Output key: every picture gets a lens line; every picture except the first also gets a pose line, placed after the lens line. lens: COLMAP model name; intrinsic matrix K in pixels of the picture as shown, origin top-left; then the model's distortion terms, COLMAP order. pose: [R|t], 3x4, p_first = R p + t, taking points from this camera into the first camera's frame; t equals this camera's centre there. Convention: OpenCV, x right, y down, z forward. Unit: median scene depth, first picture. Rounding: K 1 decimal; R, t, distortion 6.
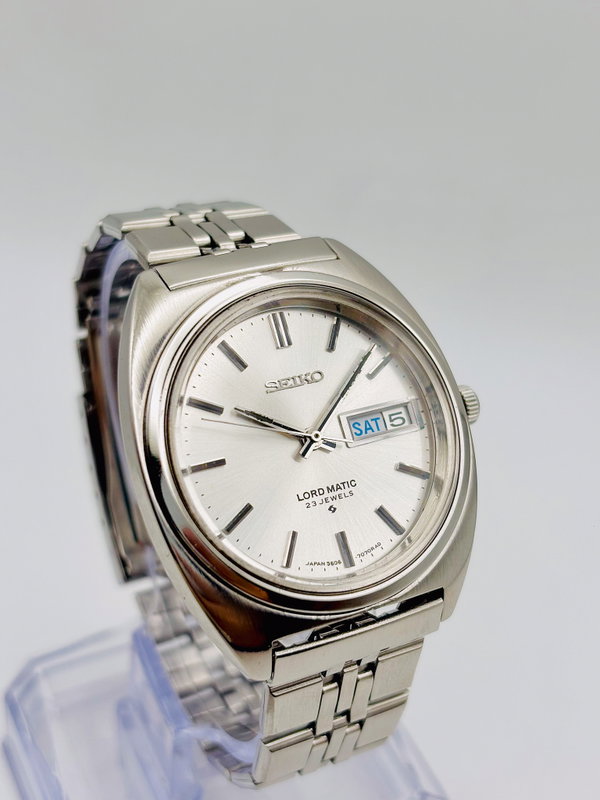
lens RADIAL K [[1236.7, 0, 297.2], [0, 1236.7, 403.5], [0, 0, 1]] dist [0.193539, 0.000000]
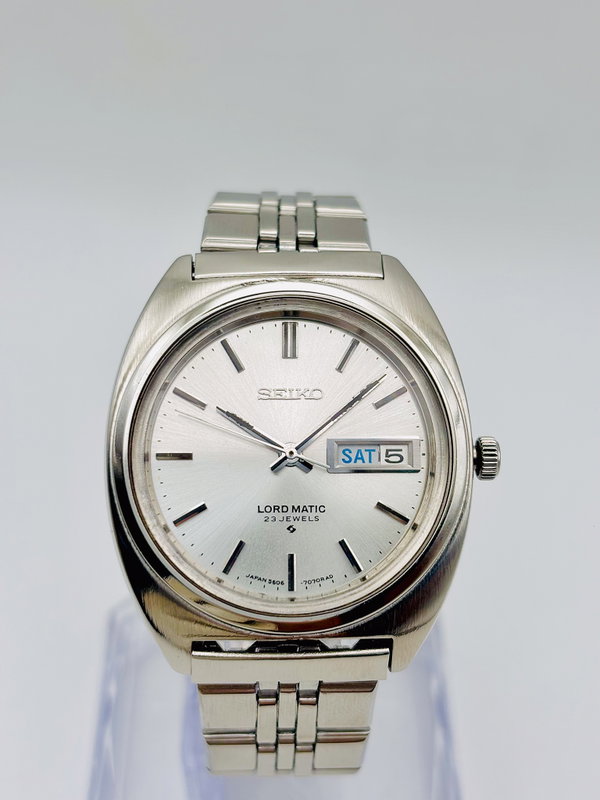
lens RADIAL K [[1236.7, 0, 301.2], [0, 1236.7, 399.5], [0, 0, 1]] dist [0.193539, 0.000000]
pose [[0.900319, 0.227705, -0.370913, 0.371414], [-0.208574, 0.973717, 0.091496, -0.105168], [0.381998, -0.005012, 0.924150, 0.091571]]
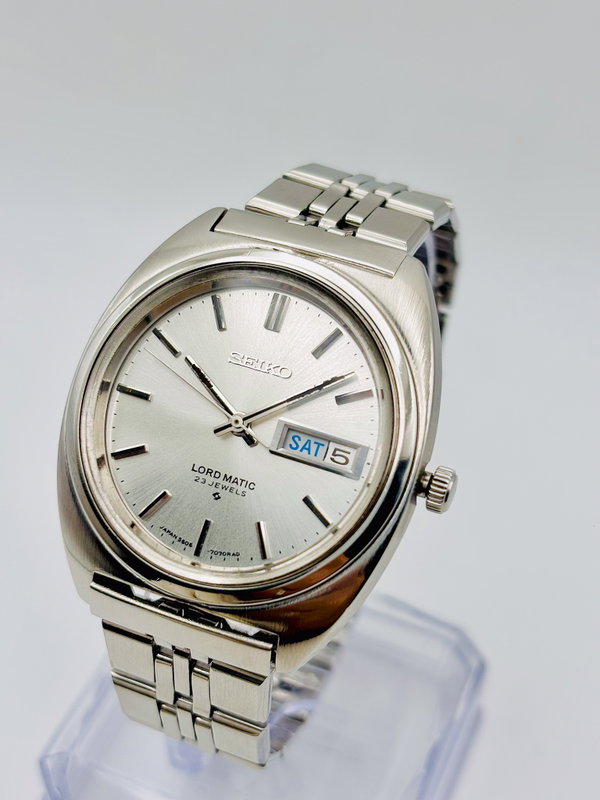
lens RADIAL K [[1236.7, 0, 300.0], [0, 1236.7, 402.3], [0, 0, 1]] dist [0.193539, 0.000000]
pose [[0.649524, 0.446950, -0.615106, 0.622591], [-0.435430, 0.881844, 0.180975, -0.179863], [0.623314, 0.150288, 0.767394, 0.282947]]
